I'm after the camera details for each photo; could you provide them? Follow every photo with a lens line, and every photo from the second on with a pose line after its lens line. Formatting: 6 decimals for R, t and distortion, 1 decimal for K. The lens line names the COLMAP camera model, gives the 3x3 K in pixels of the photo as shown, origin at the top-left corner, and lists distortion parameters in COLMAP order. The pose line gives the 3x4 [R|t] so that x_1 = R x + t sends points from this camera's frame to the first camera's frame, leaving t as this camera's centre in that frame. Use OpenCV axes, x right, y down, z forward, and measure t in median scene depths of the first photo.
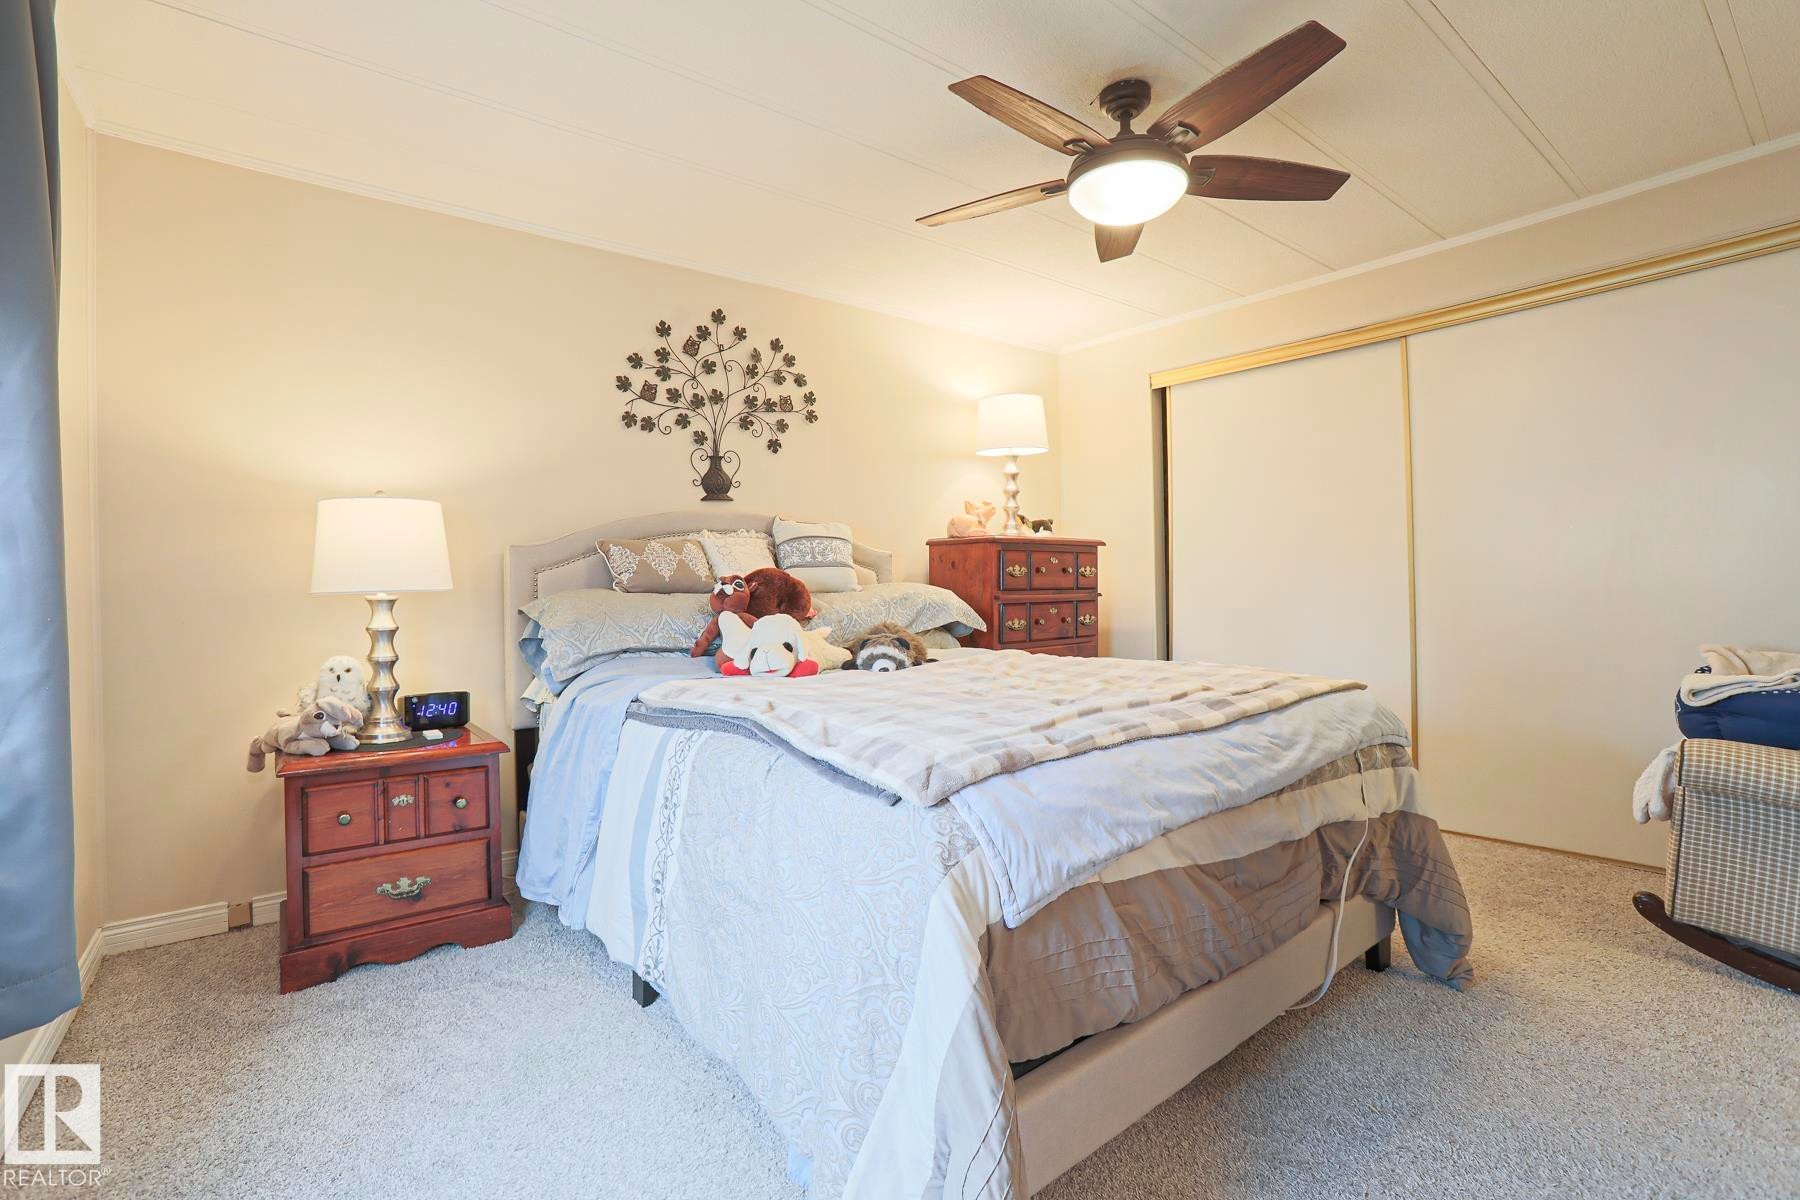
lens RADIAL K [[826.9, 0, 887.0], [0, 826.9, 587.1], [0, 0, 1]] dist [-0.071195, 0.027396]
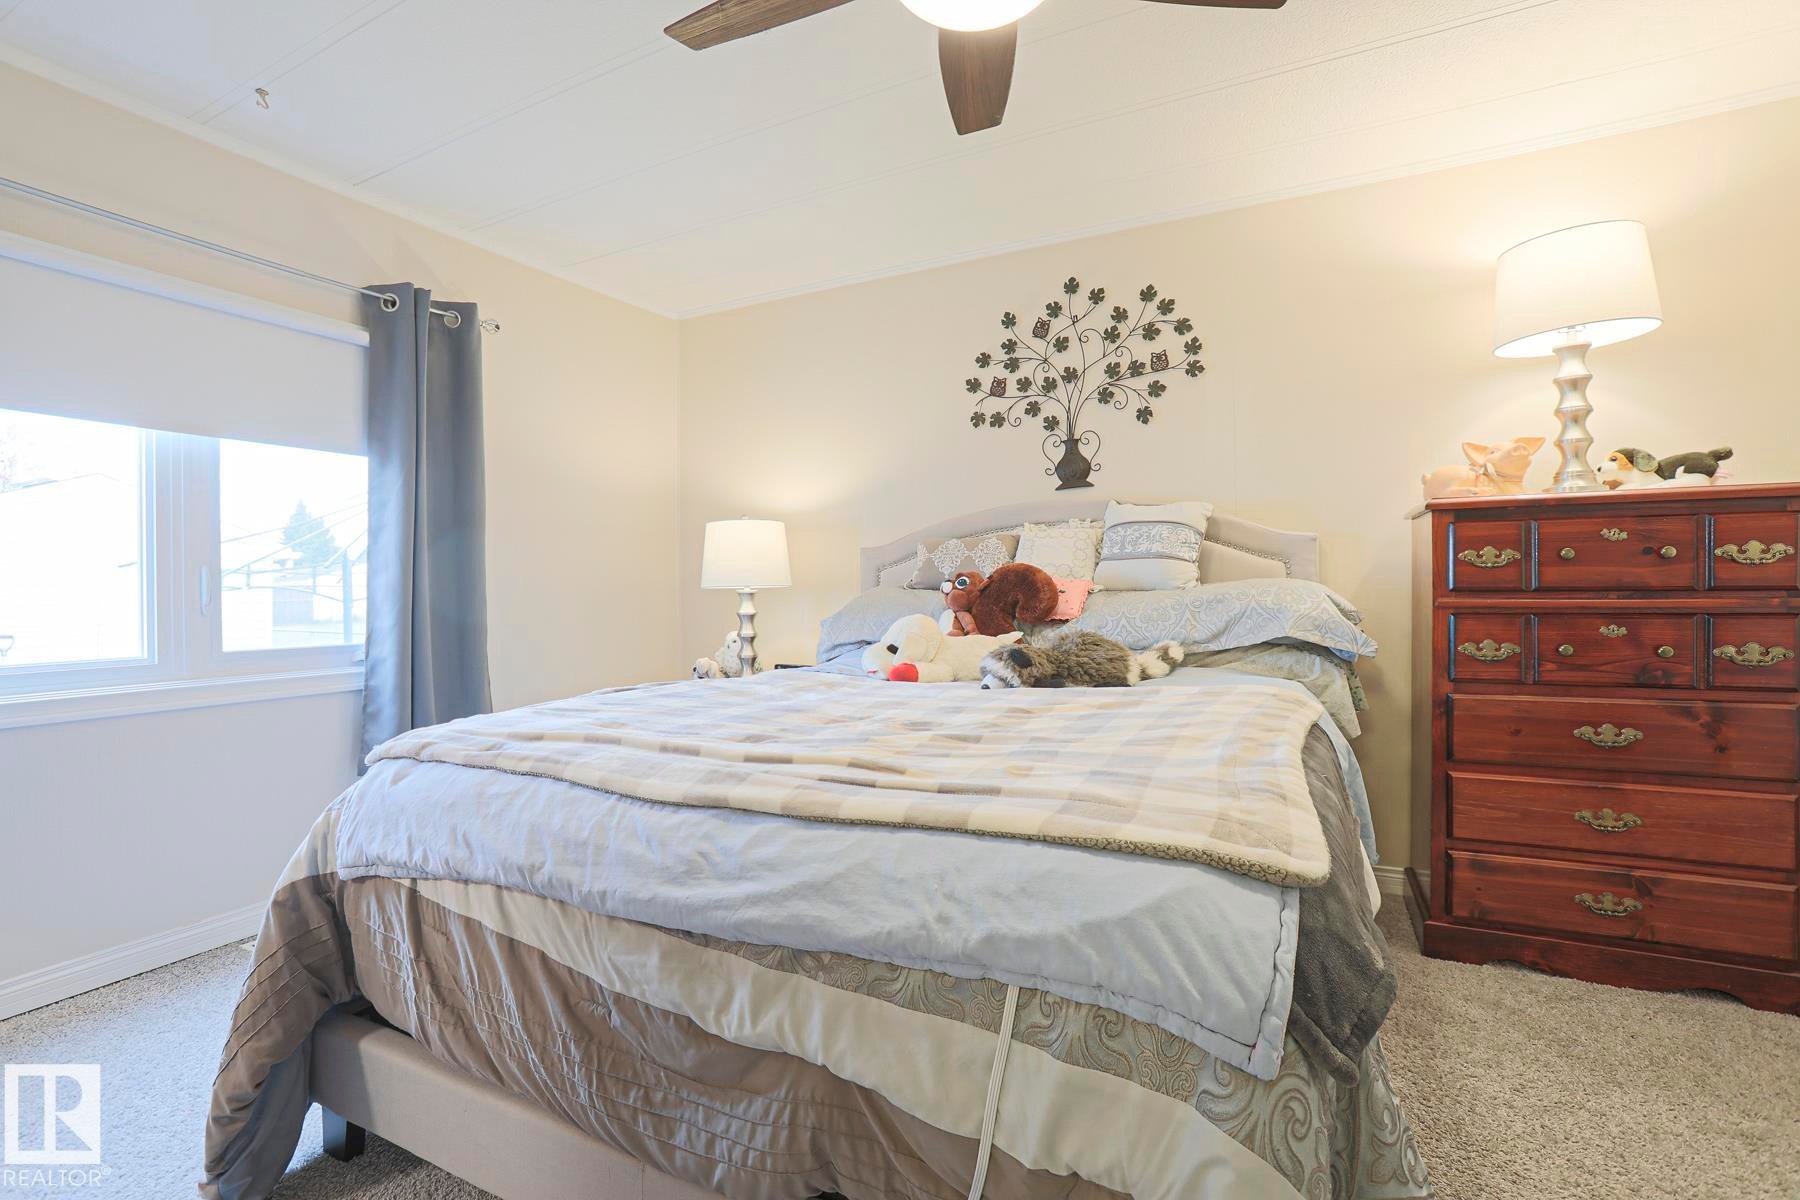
lens RADIAL K [[826.9, 0, 887.0], [0, 826.9, 587.1], [0, 0, 1]] dist [-0.071195, 0.027396]
pose [[0.429087, 0.011612, -0.903189, 0.532930], [0.004158, 0.999881, 0.014830, -0.009906], [0.903254, -0.010119, 0.428988, 0.424107]]
